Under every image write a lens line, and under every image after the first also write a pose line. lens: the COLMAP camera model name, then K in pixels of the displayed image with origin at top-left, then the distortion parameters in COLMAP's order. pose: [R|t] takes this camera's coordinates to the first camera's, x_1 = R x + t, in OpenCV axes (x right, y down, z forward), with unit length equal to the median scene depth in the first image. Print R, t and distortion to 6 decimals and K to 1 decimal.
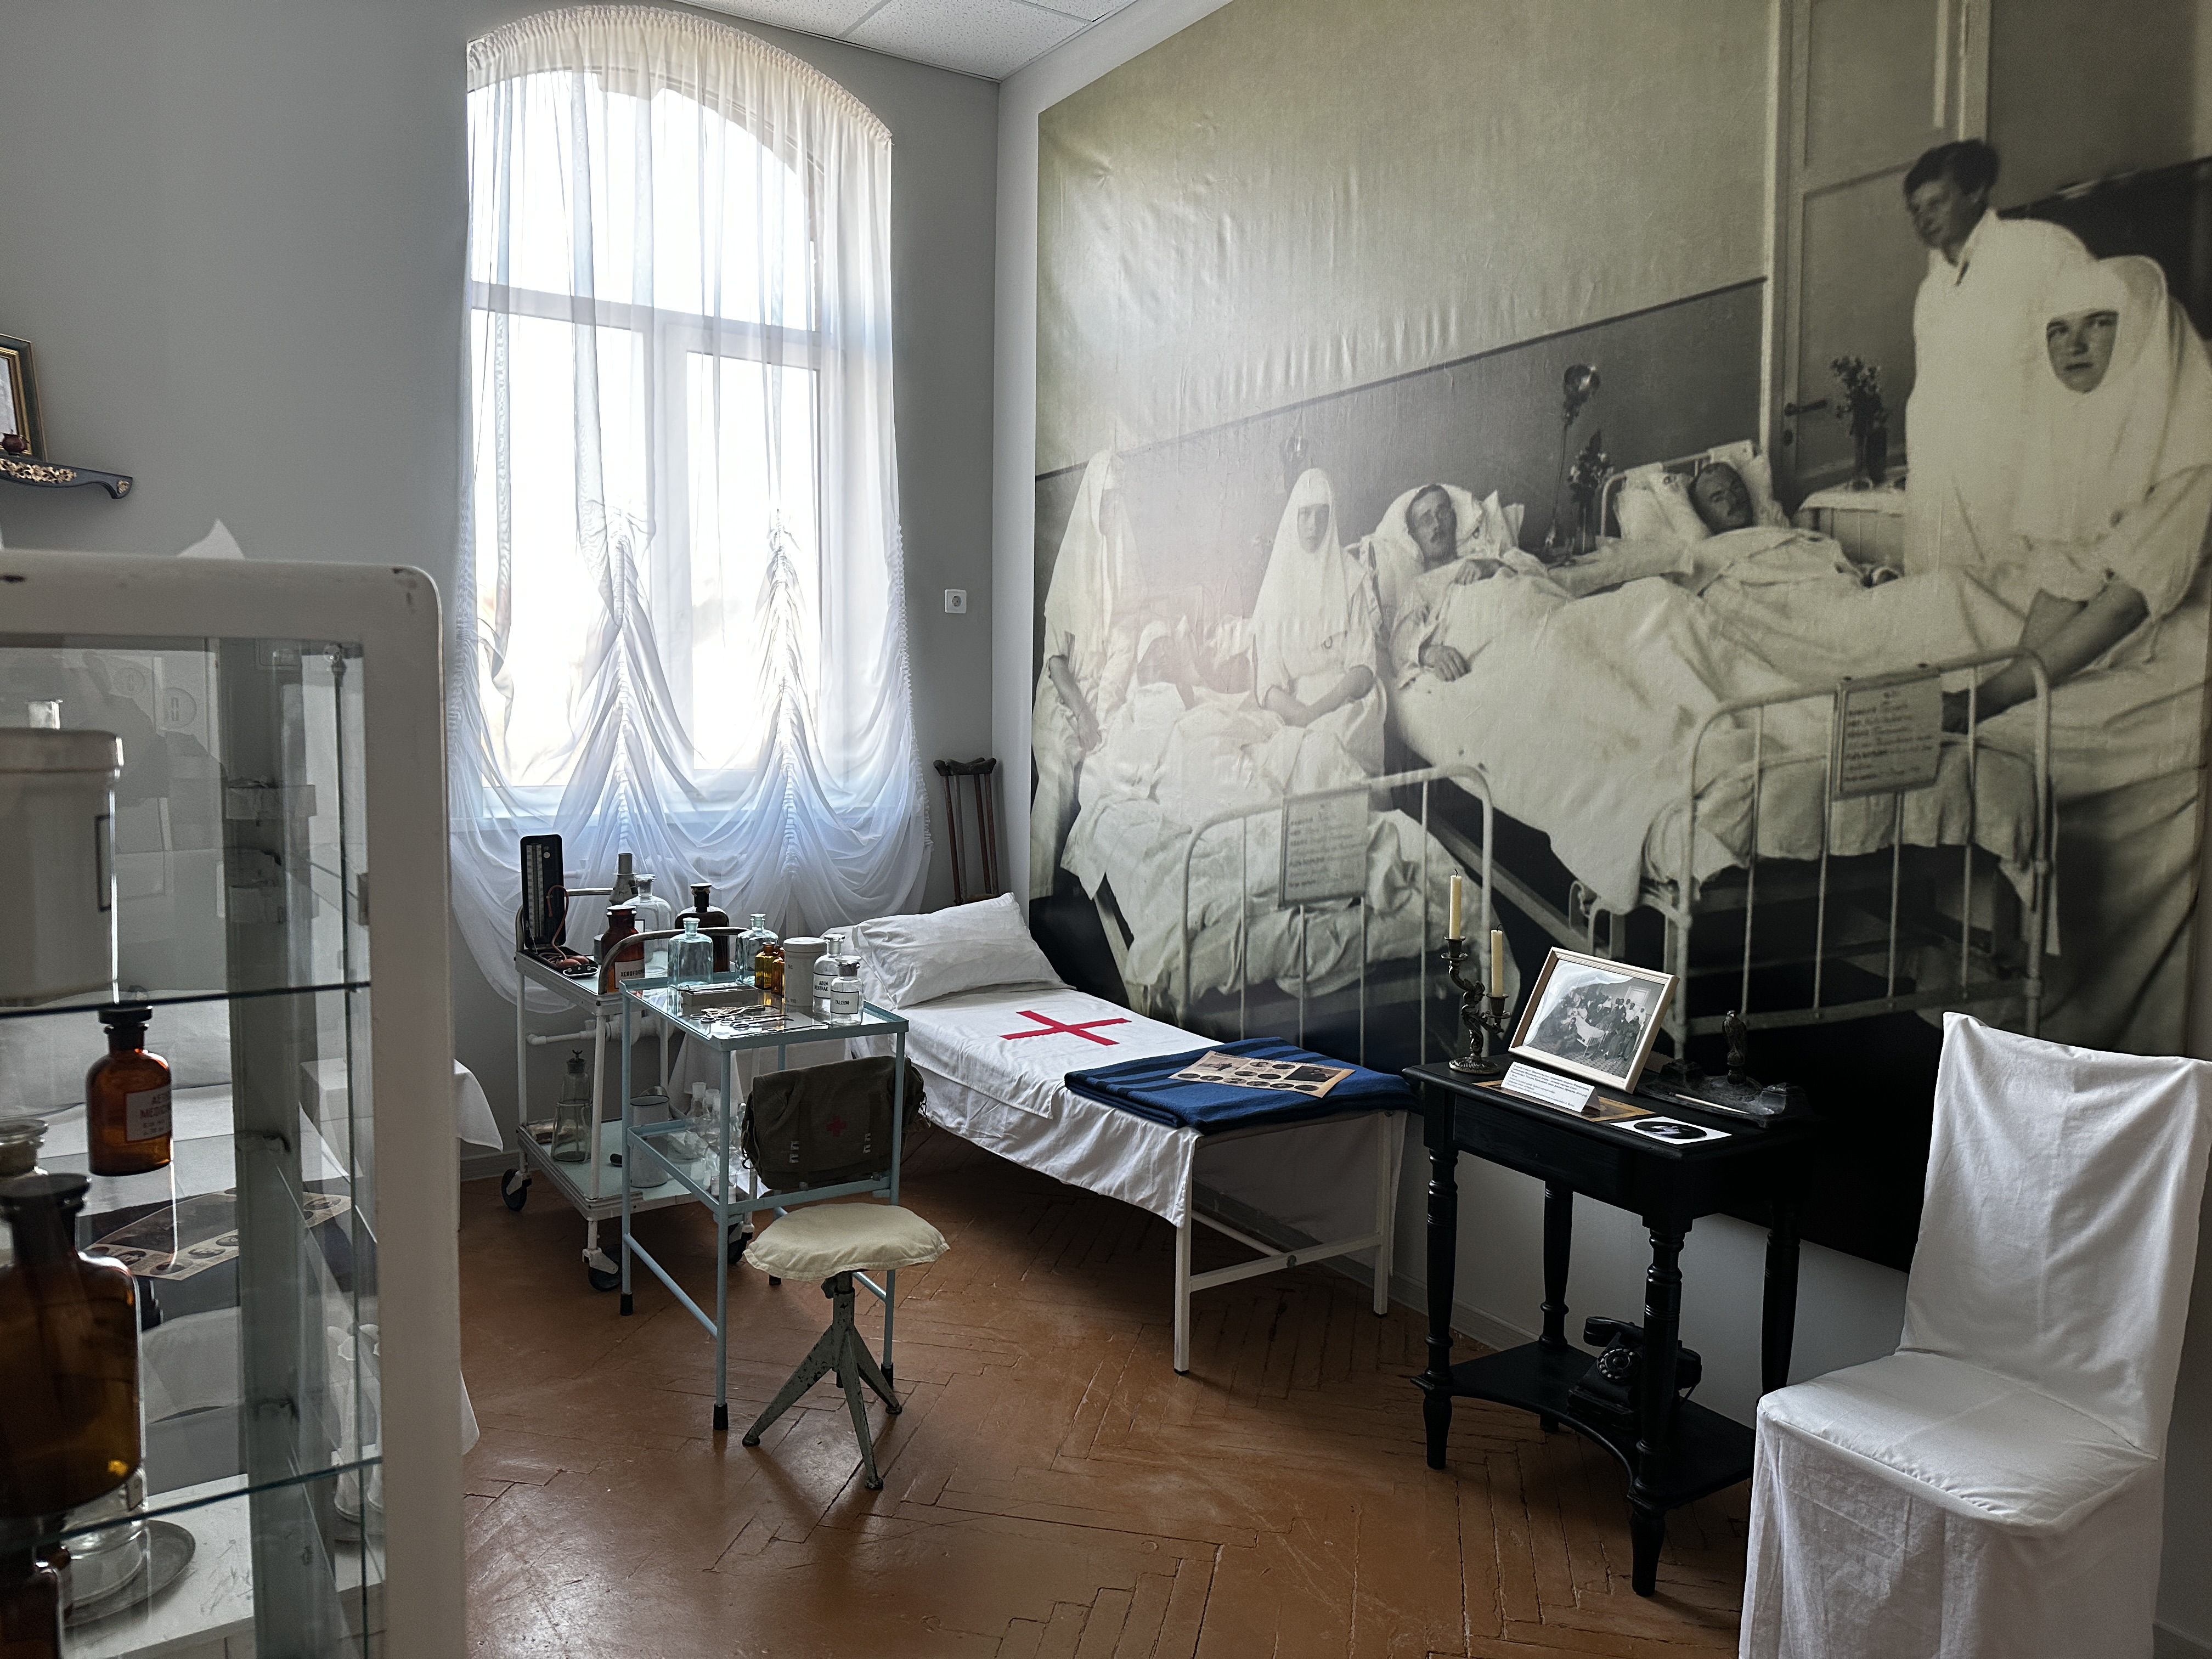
lens RADIAL K [[1533.7, 0, 1101.7], [0, 1533.7, 816.6], [0, 0, 1]] dist [0.004235, -0.004497]
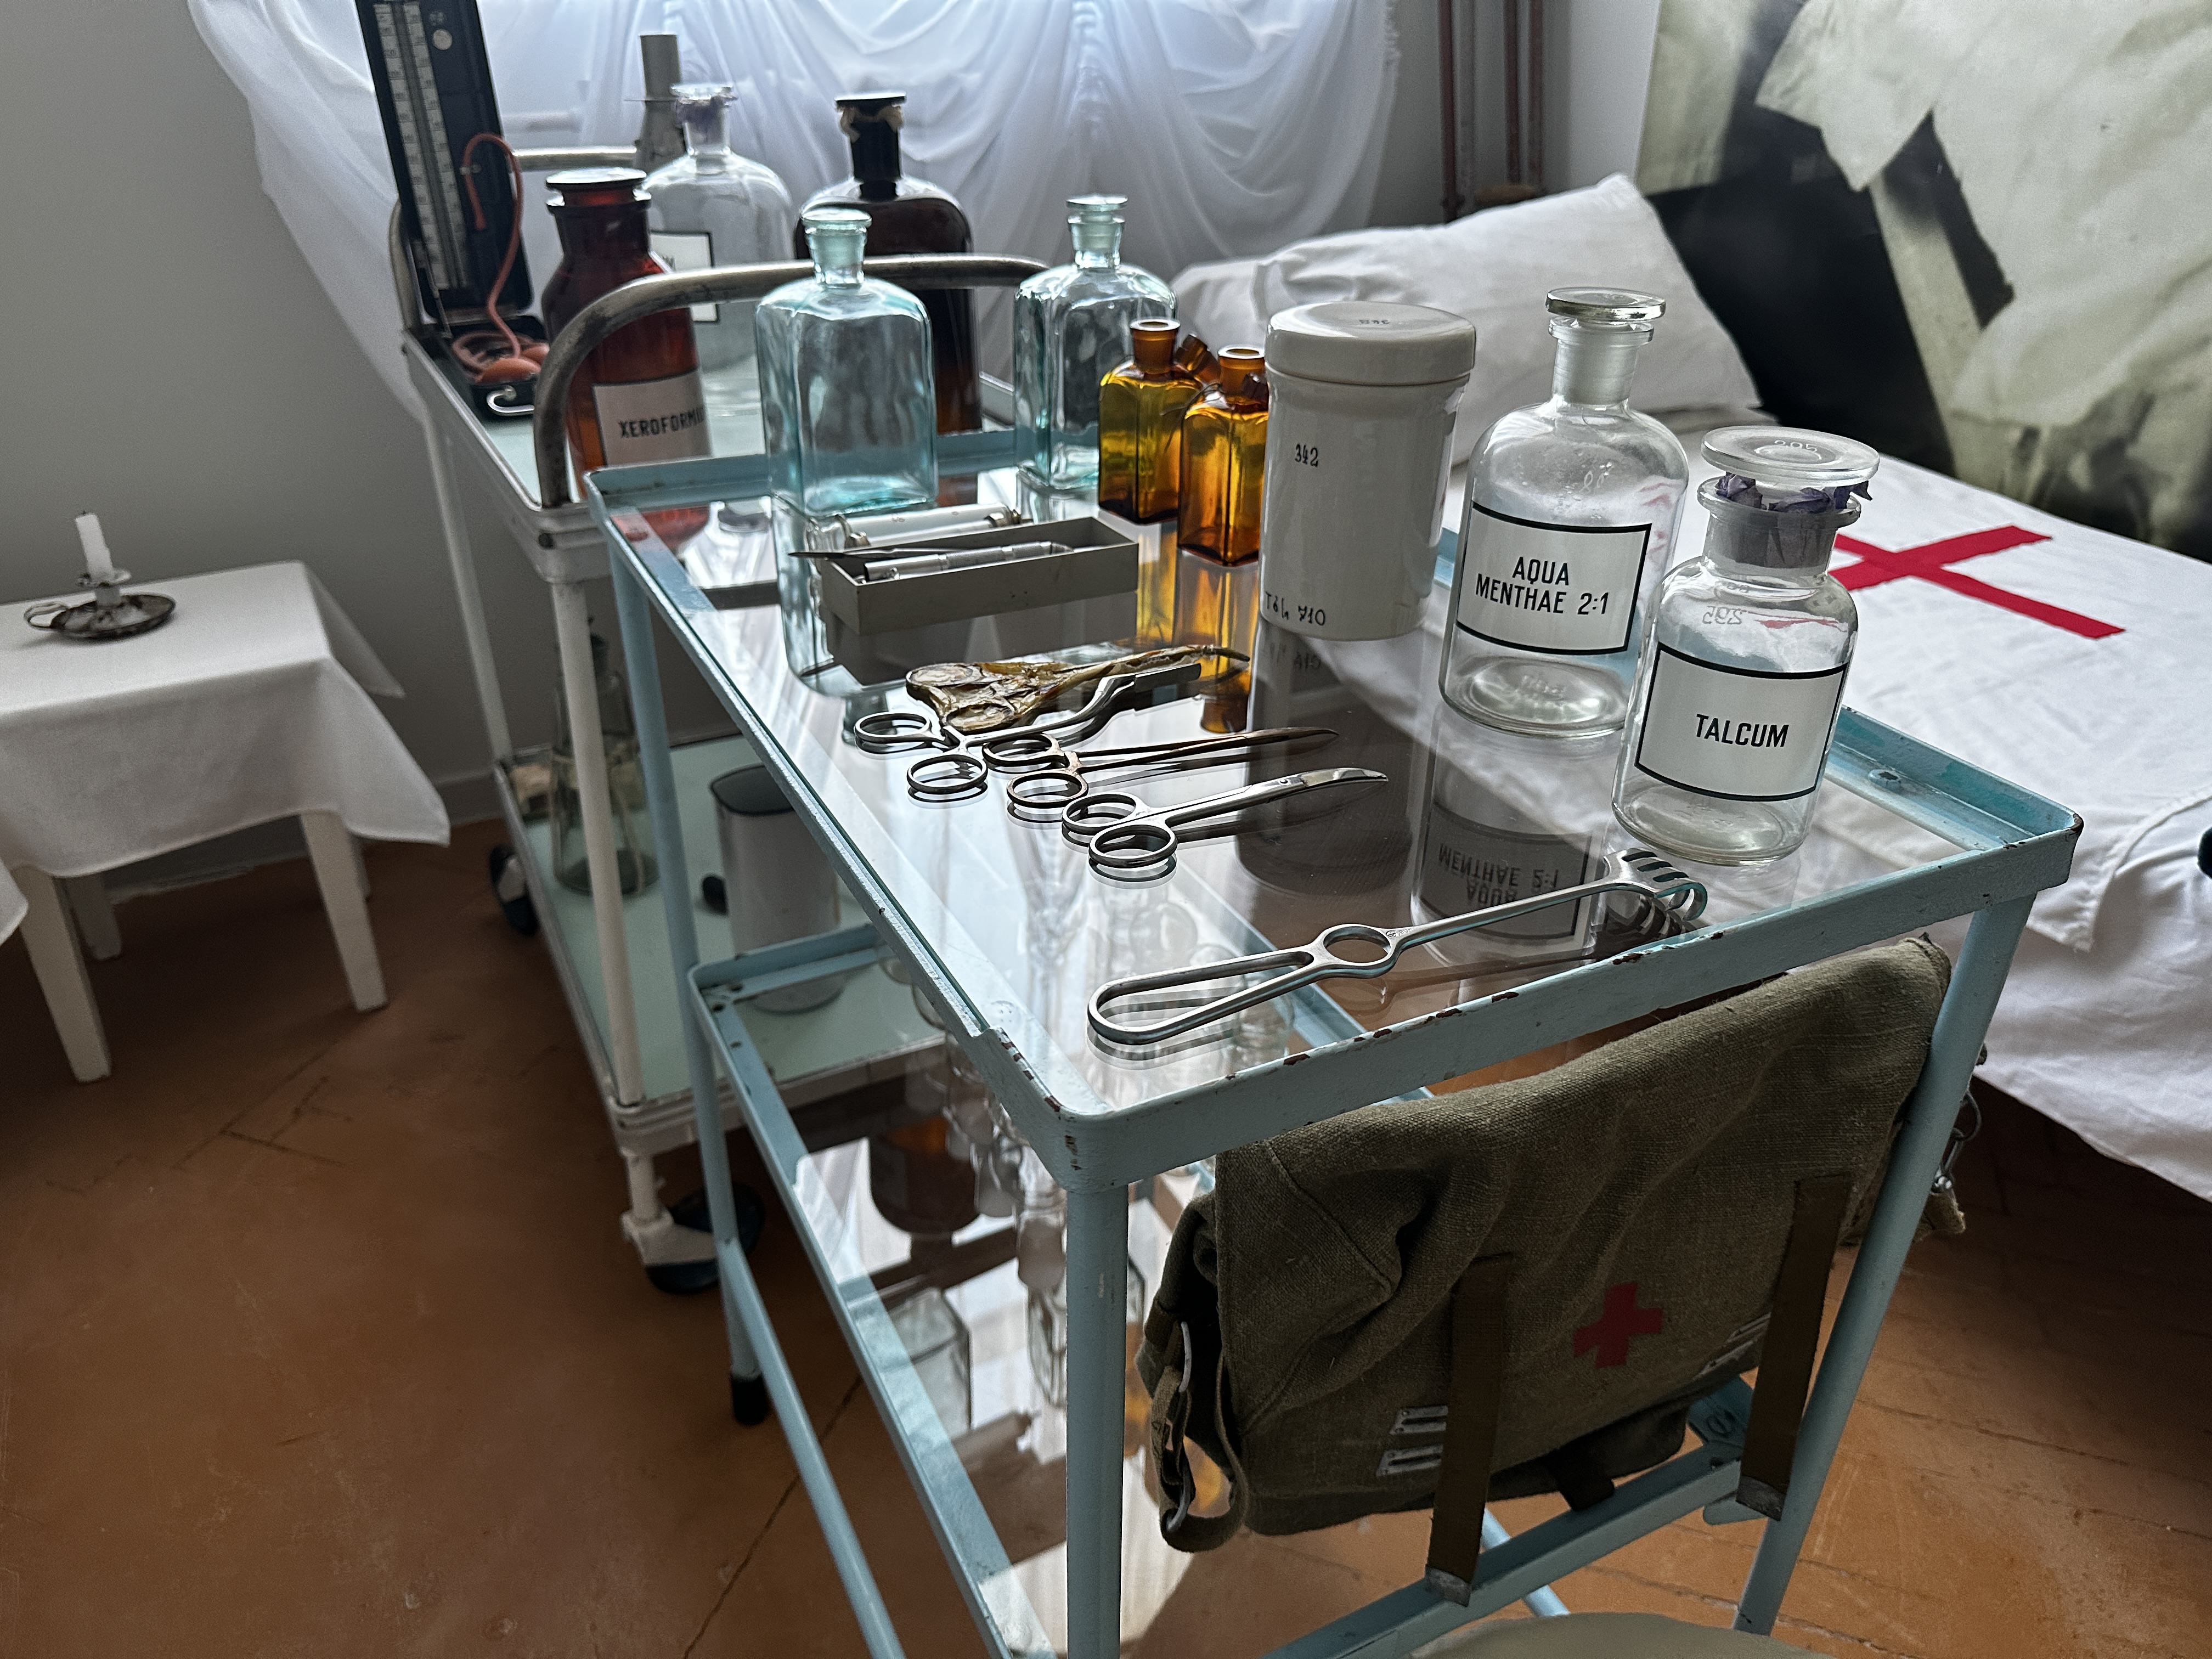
lens RADIAL K [[1533.7, 0, 1120.4], [0, 1533.7, 841.0], [0, 0, 1]] dist [0.004235, -0.004497]
pose [[0.993340, 0.042339, -0.107159, -0.152365], [0.005876, 0.910213, 0.414098, 0.044593], [0.115071, -0.411970, 0.903902, 0.588954]]
